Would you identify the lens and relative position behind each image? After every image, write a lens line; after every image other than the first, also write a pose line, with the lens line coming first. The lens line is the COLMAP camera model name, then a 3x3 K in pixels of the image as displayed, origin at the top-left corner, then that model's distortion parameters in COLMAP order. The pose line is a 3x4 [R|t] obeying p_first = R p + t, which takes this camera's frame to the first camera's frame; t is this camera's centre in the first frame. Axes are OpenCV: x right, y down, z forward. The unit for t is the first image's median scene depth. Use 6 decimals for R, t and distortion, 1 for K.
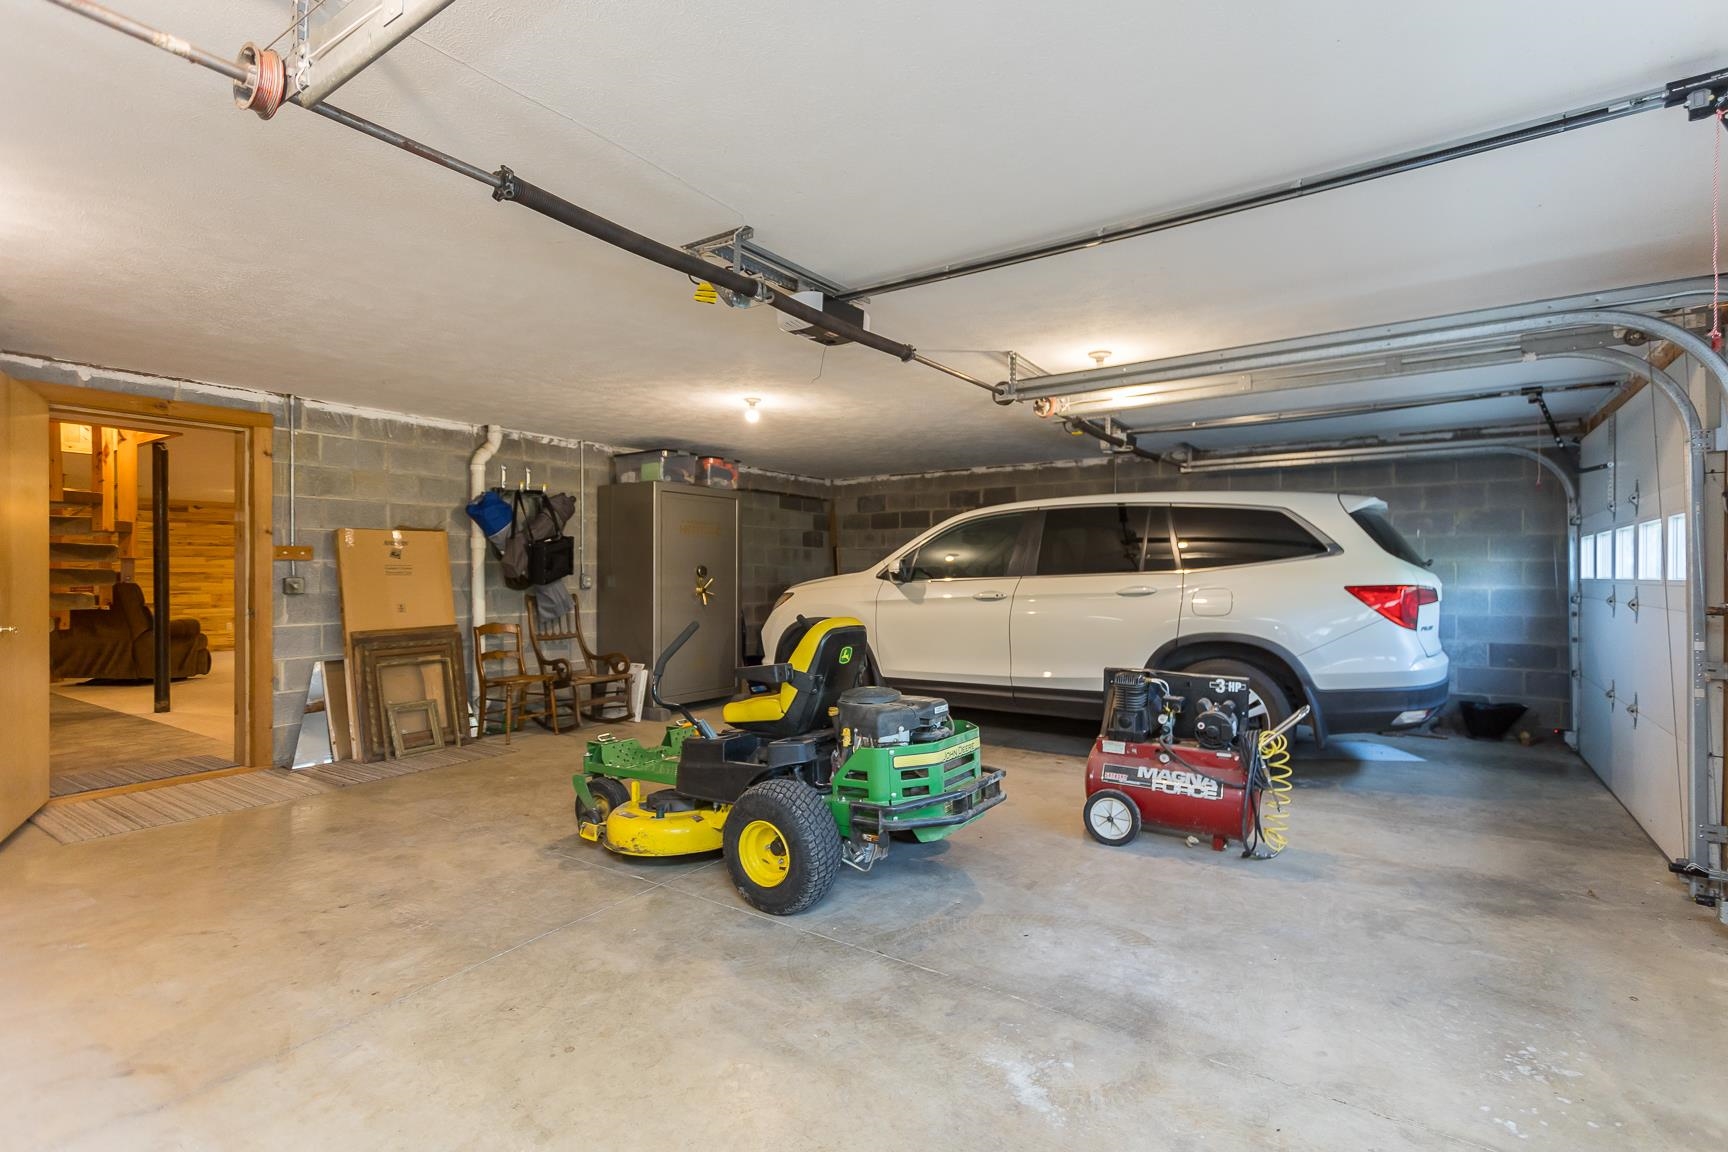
lens RADIAL K [[824.2, 0, 881.1], [0, 824.2, 579.1], [0, 0, 1]] dist [0.007589, 0.001386]
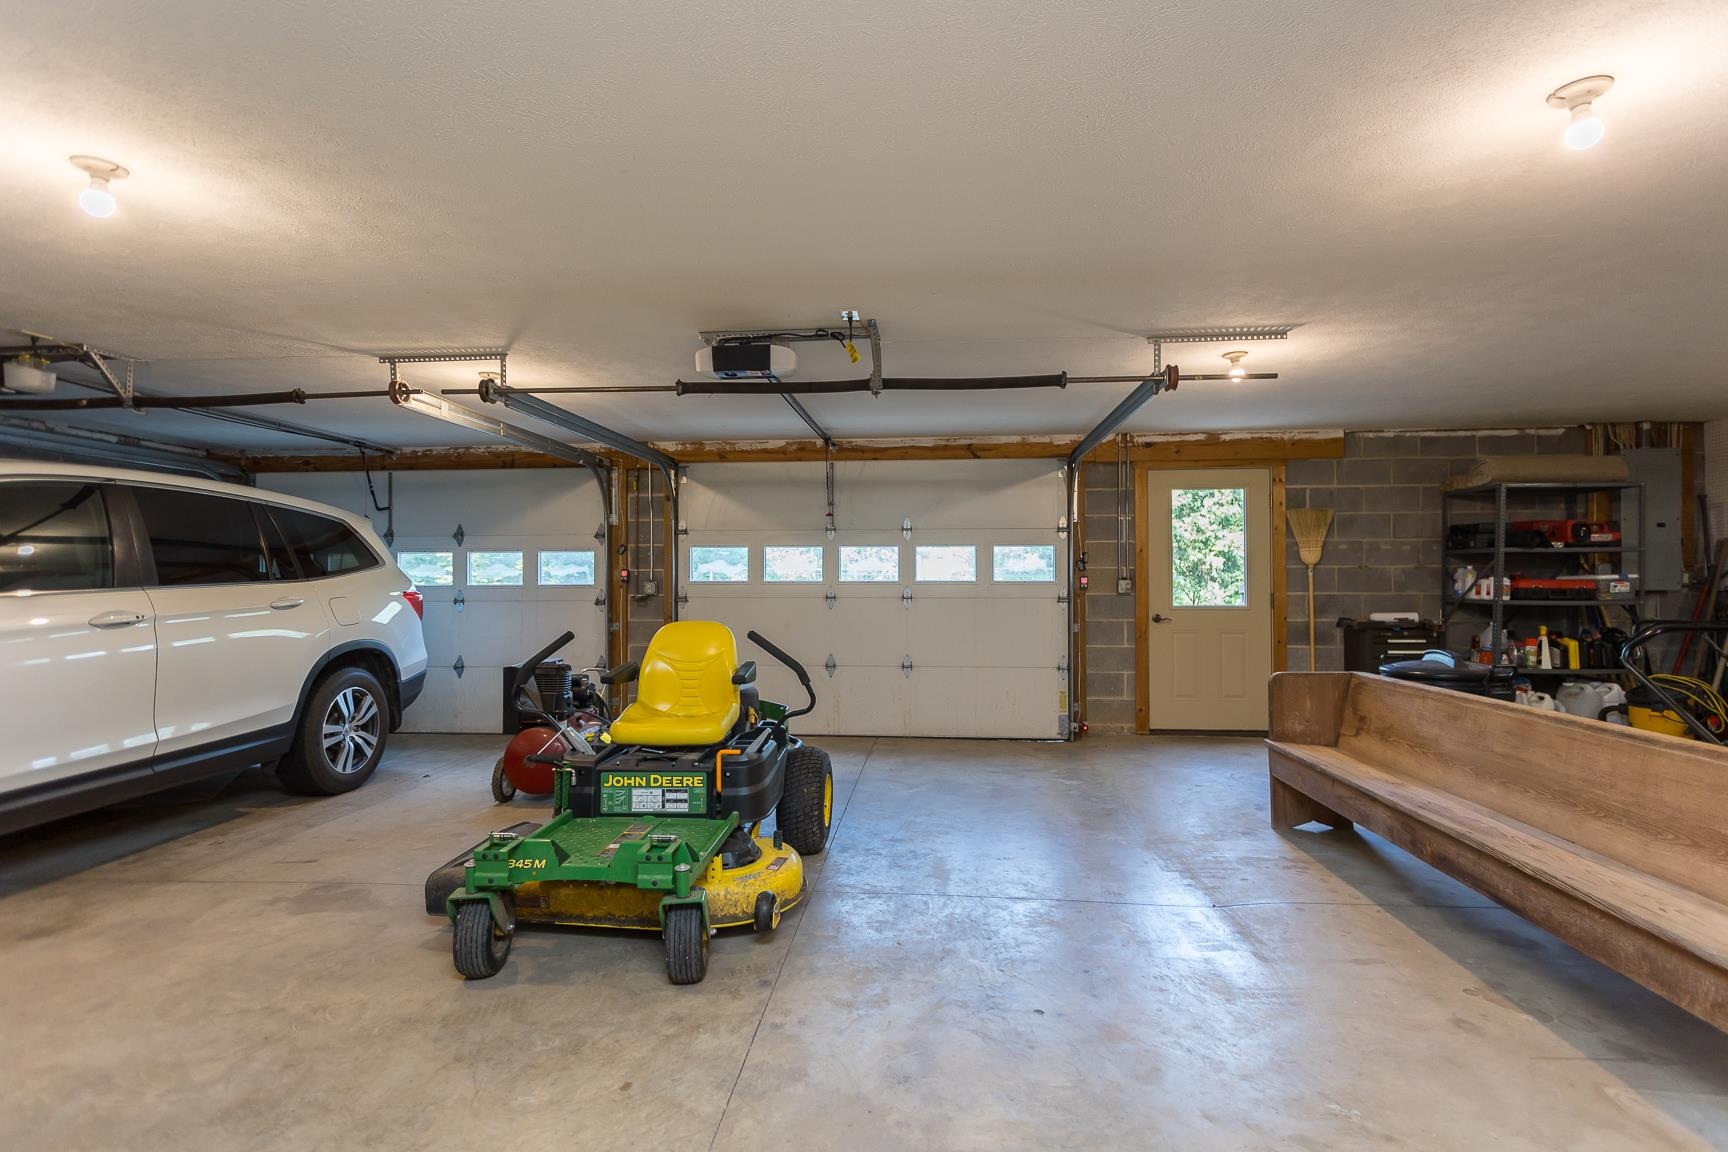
lens RADIAL K [[824.2, 0, 881.1], [0, 824.2, 579.1], [0, 0, 1]] dist [0.007589, 0.001386]
pose [[-0.504838, 0.005842, 0.863194, -0.716782], [0.005516, 0.999979, -0.003542, -0.003851], [-0.863197, 0.002973, -0.504859, 0.871266]]
